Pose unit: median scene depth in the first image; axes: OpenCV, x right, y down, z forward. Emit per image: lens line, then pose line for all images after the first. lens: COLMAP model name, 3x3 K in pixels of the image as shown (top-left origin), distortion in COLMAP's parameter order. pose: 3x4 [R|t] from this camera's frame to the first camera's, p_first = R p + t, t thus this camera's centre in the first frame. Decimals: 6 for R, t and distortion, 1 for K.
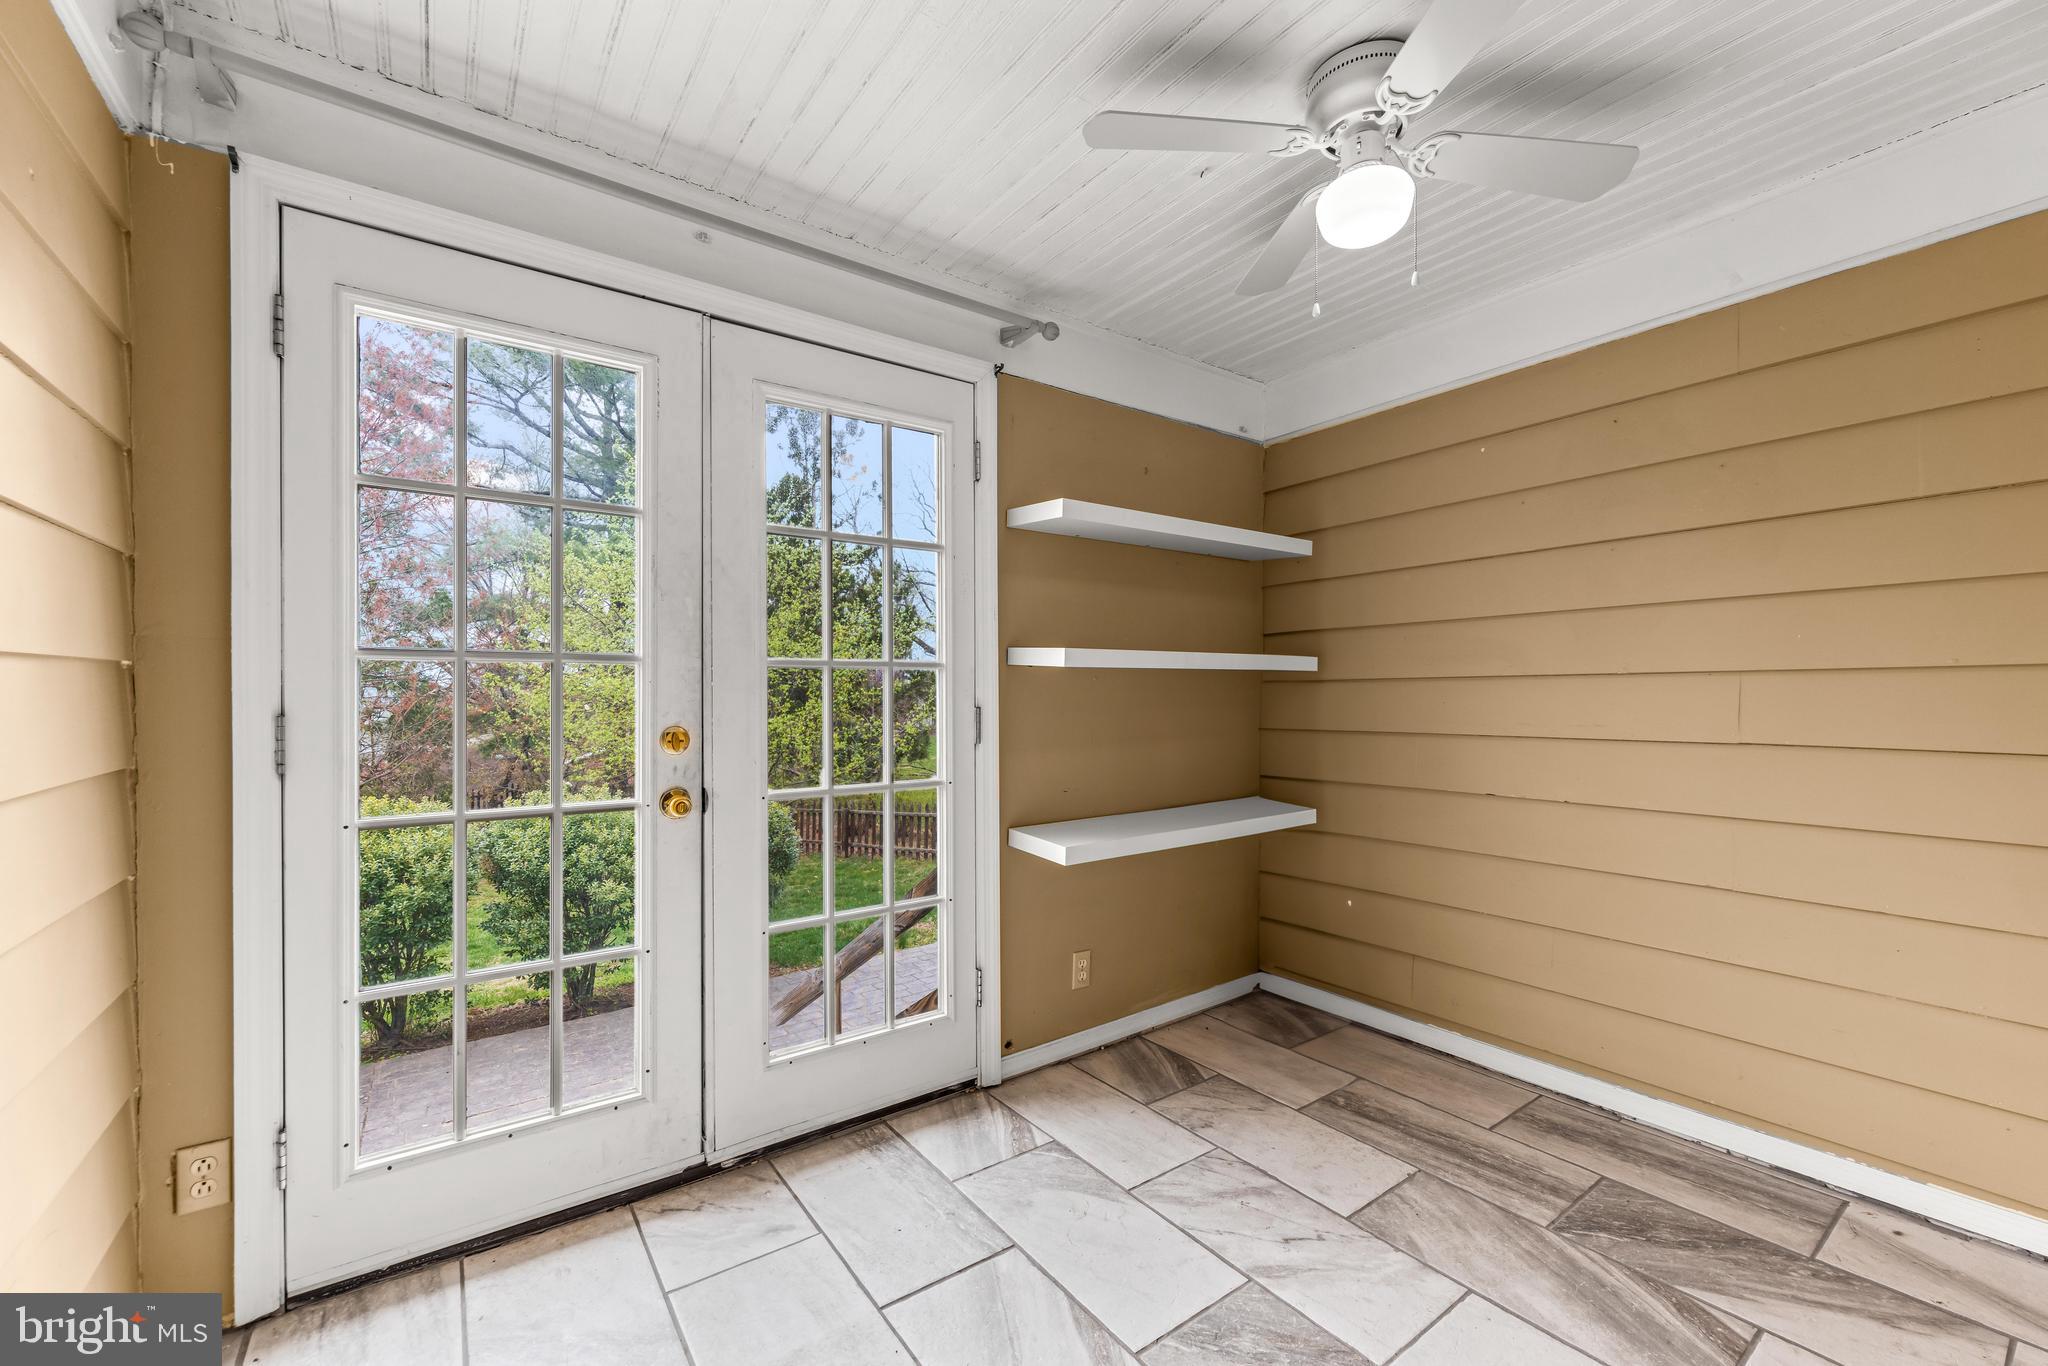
lens RADIAL K [[820.0, 0, 1021.9], [0, 820.0, 690.0], [0, 0, 1]] dist [-0.005407, 0.000966]
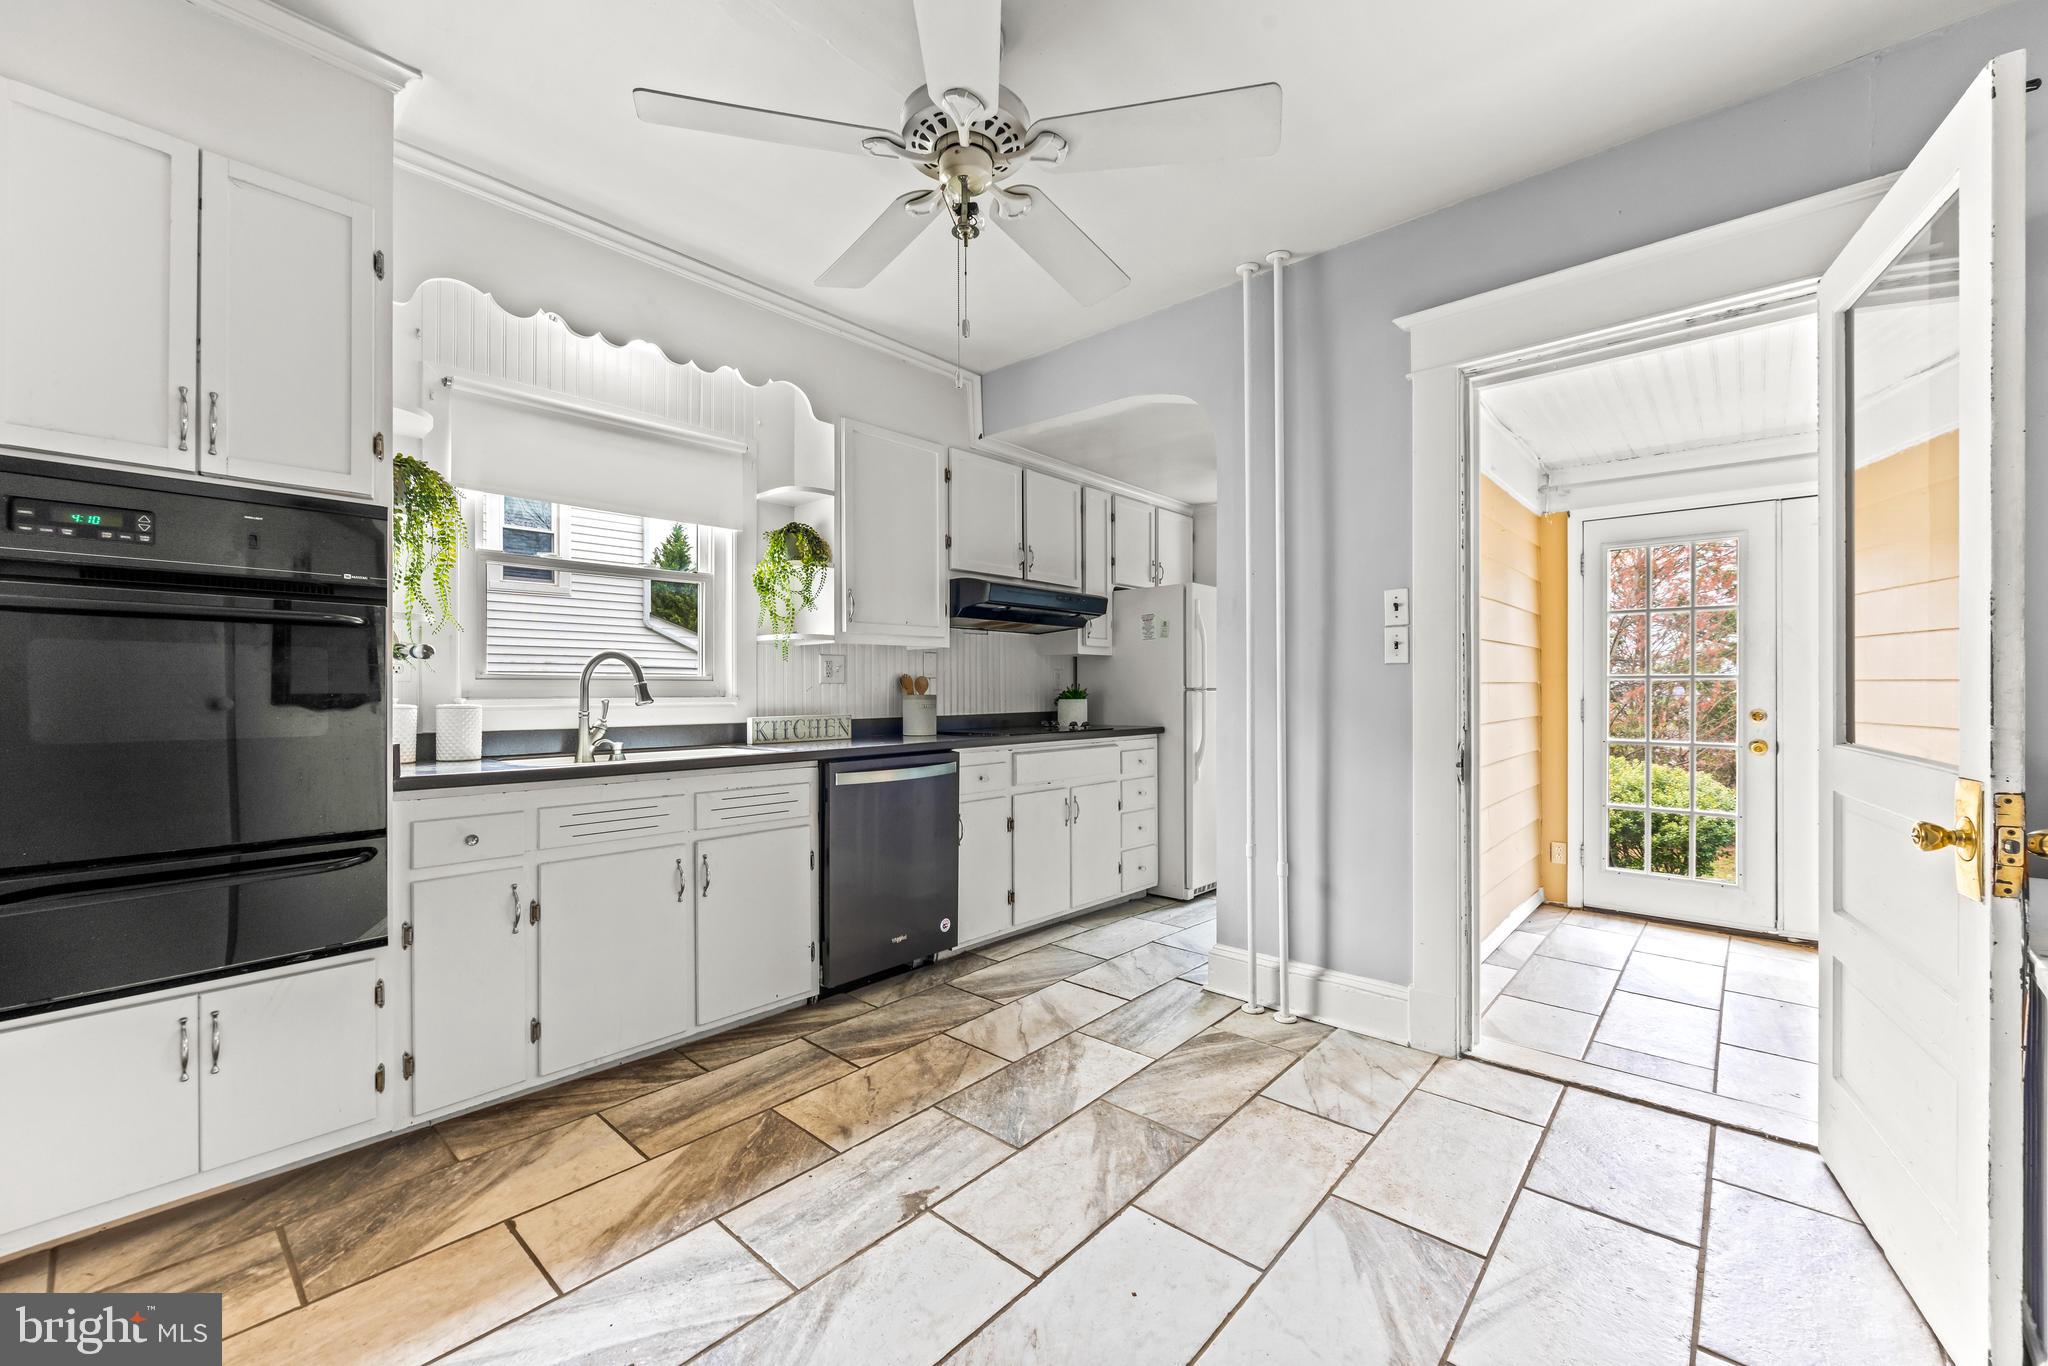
lens RADIAL K [[820.0, 0, 1018.9], [0, 820.0, 686.9], [0, 0, 1]] dist [-0.005407, 0.000966]
pose [[0.203743, 0.001532, -0.979023, 1.166141], [-0.003792, 0.999993, 0.000776, -0.005070], [0.979017, 0.003555, 0.203747, -1.183530]]
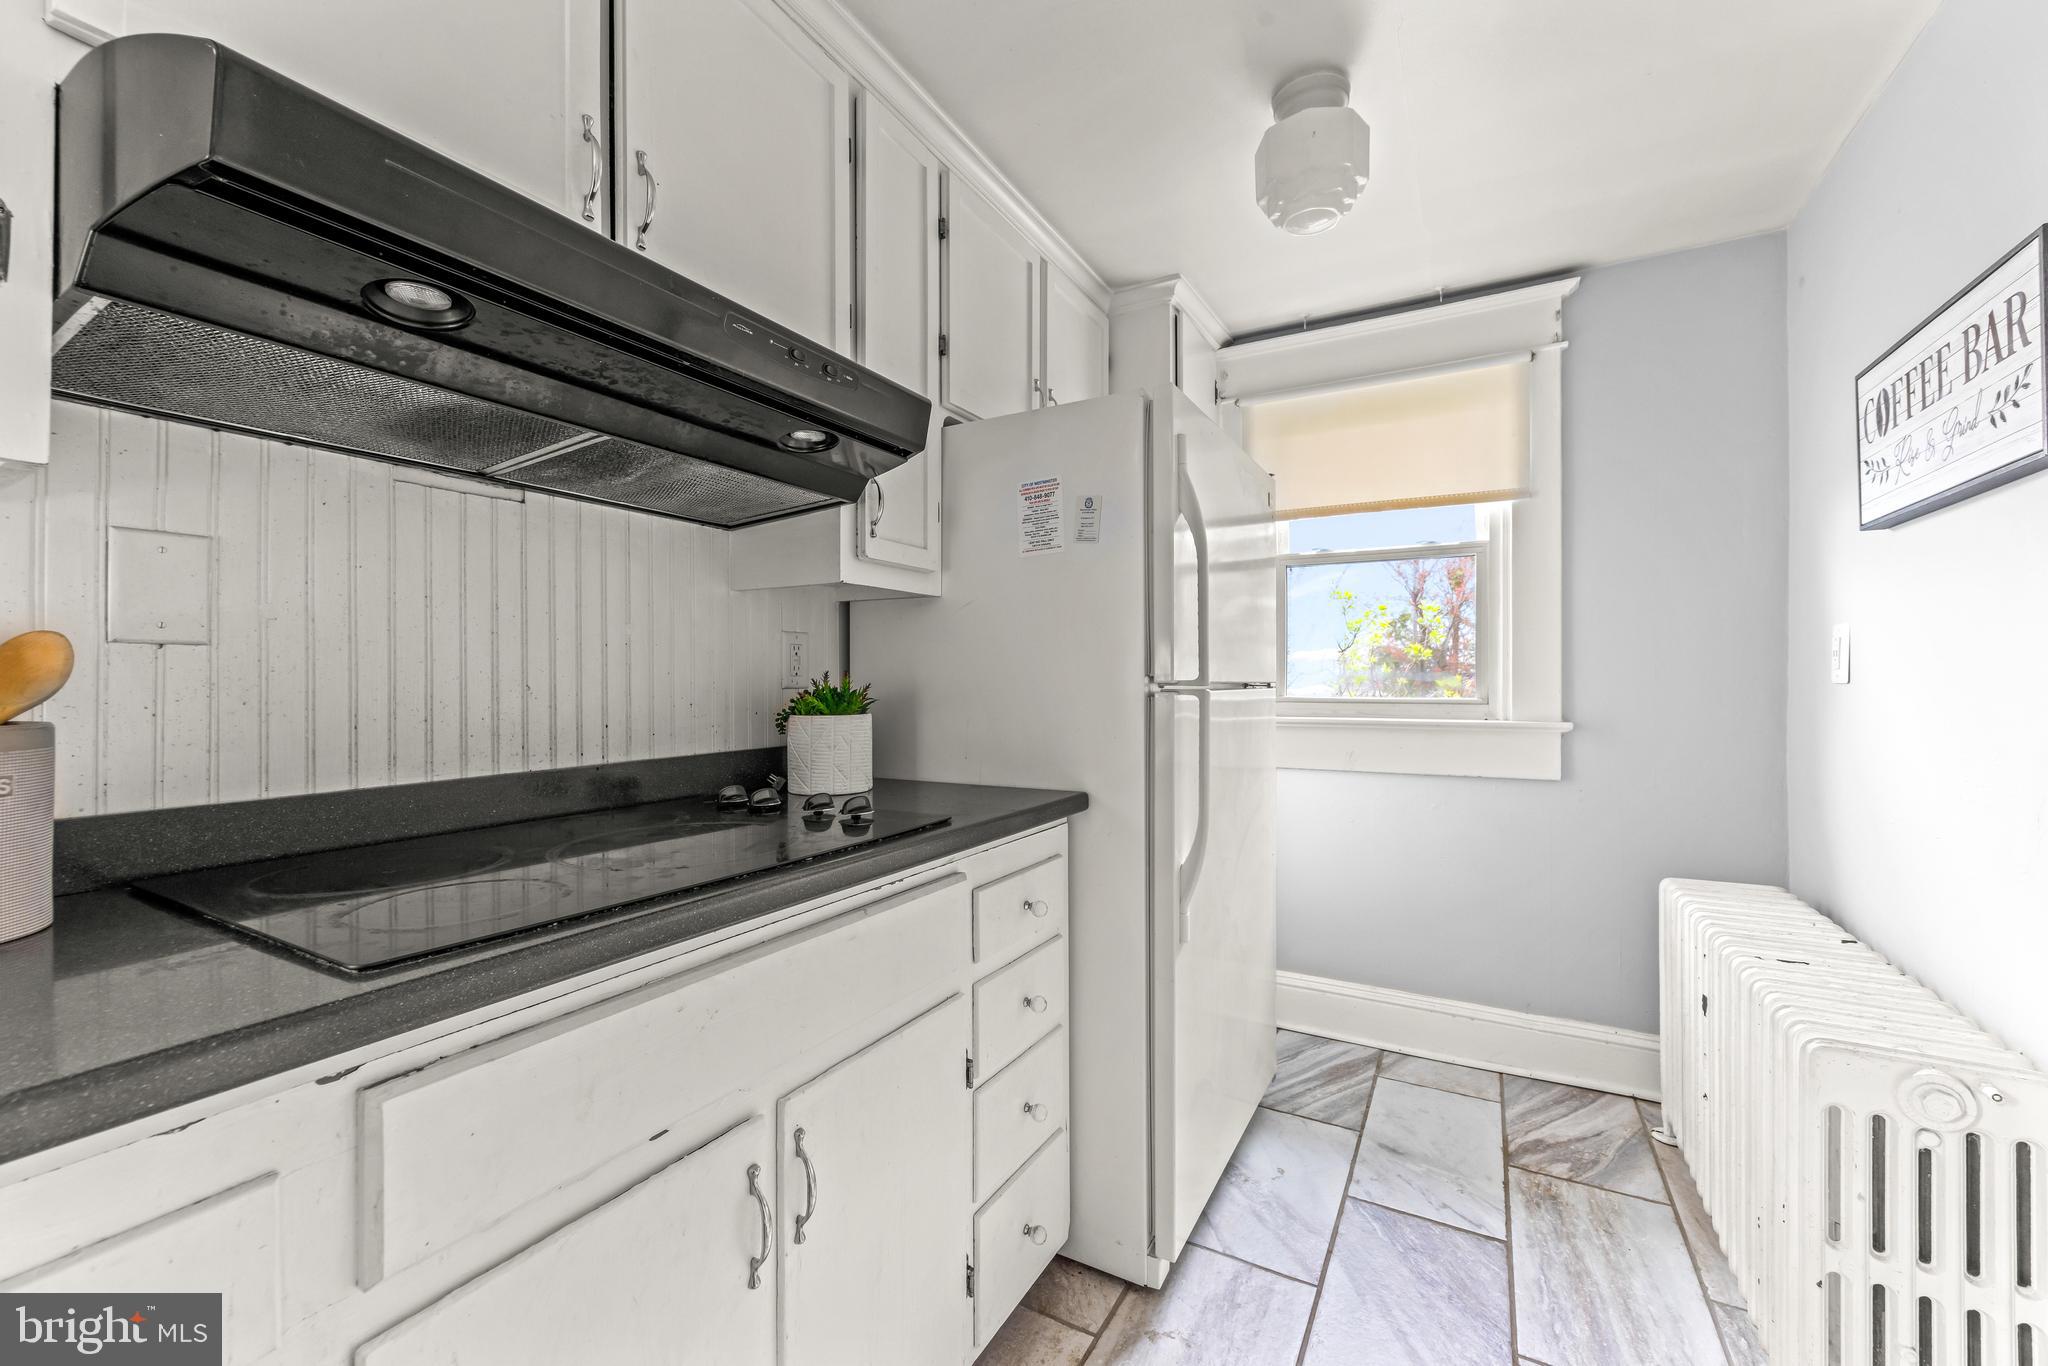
lens RADIAL K [[820.0, 0, 1017.6], [0, 820.0, 667.7], [0, 0, 1]] dist [-0.005407, 0.000966]
pose [[0.417059, -0.011337, -0.908809, -0.278976], [-0.004844, 0.999880, -0.014696, -0.005127], [0.908866, 0.010531, 0.416954, -0.723387]]
